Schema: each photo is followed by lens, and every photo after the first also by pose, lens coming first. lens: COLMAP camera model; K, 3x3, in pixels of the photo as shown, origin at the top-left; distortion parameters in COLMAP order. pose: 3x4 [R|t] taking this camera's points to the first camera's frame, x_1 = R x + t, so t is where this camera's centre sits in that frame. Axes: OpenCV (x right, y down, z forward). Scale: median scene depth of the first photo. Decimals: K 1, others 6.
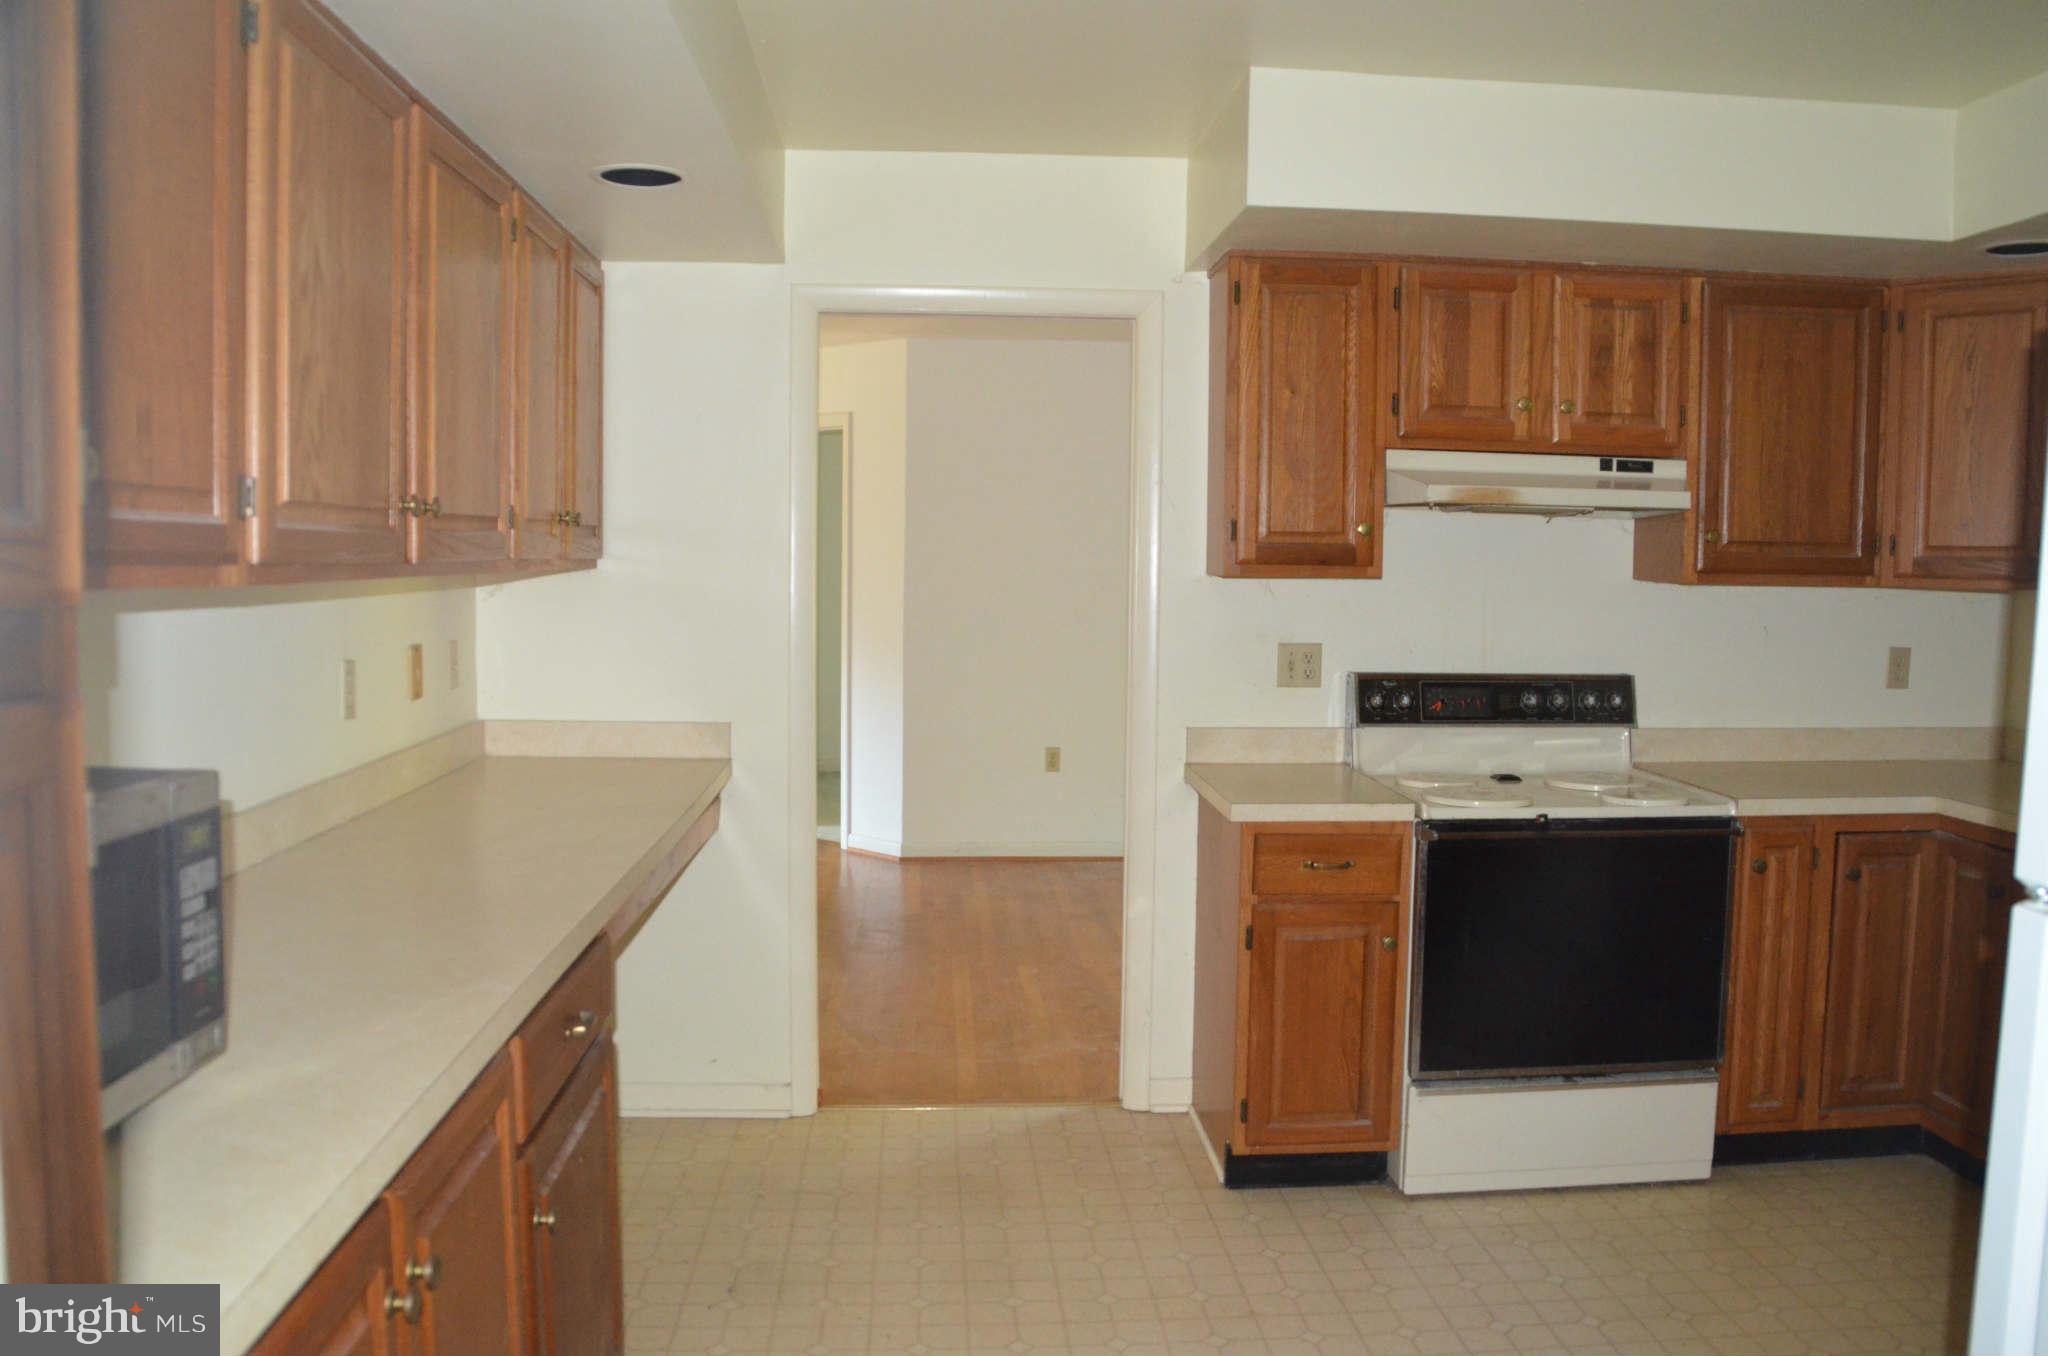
lens RADIAL K [[1596.8, 0, 1032.2], [0, 1596.8, 683.9], [0, 0, 1]] dist [-0.165711, 0.113462]
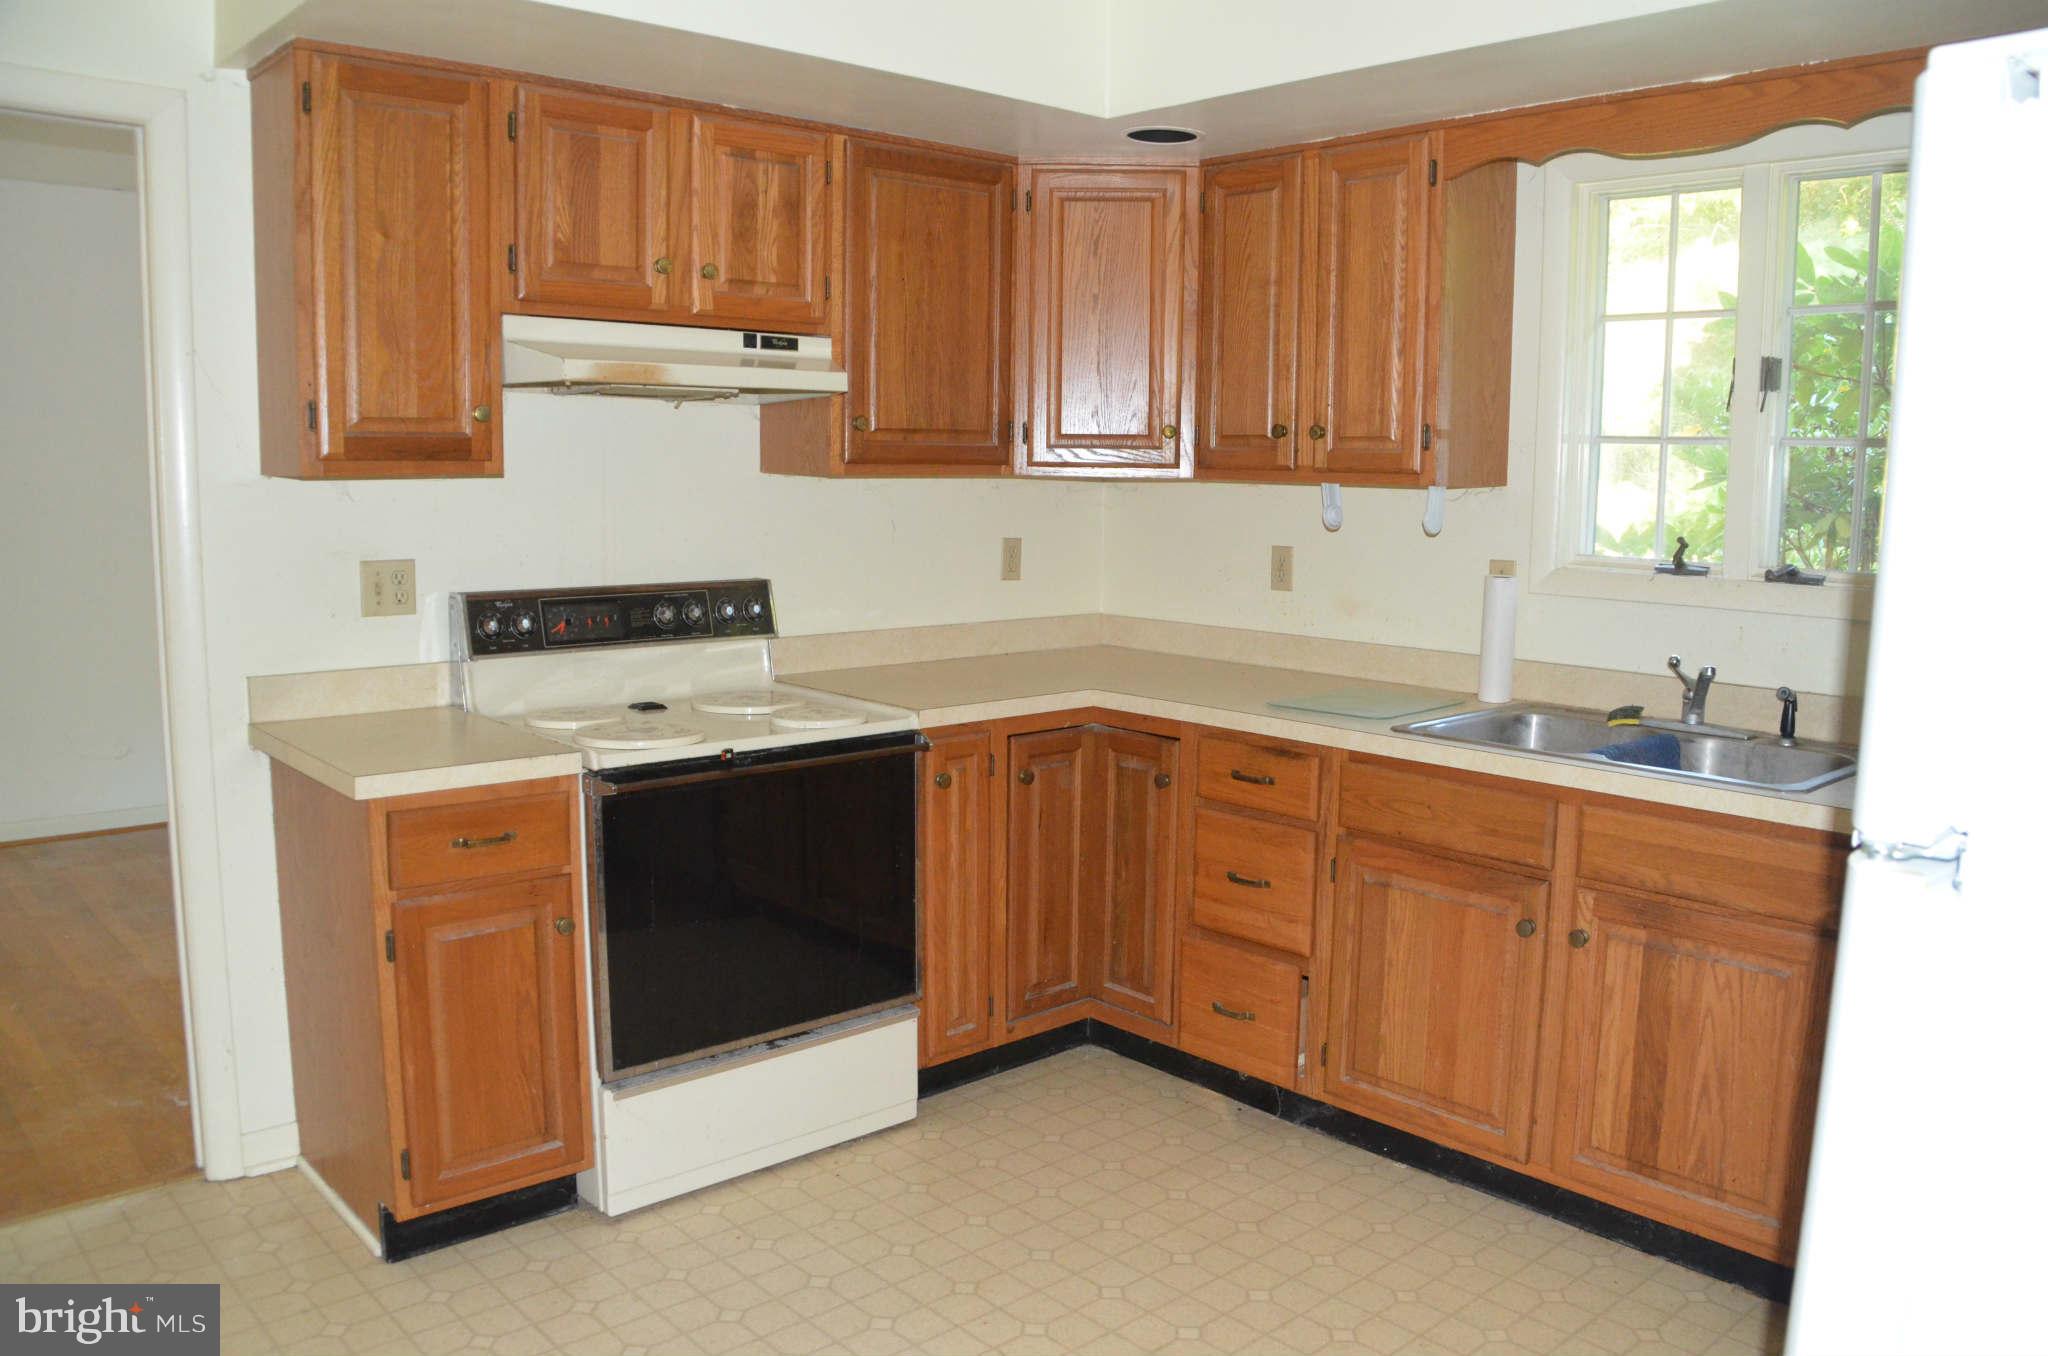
lens RADIAL K [[1596.8, 0, 1032.2], [0, 1596.8, 683.9], [0, 0, 1]] dist [-0.165711, 0.113462]
pose [[0.788527, -0.083133, 0.609356, -0.061946], [0.043658, 0.995889, 0.079373, -0.012572], [-0.613449, -0.035985, 0.788914, 0.202850]]
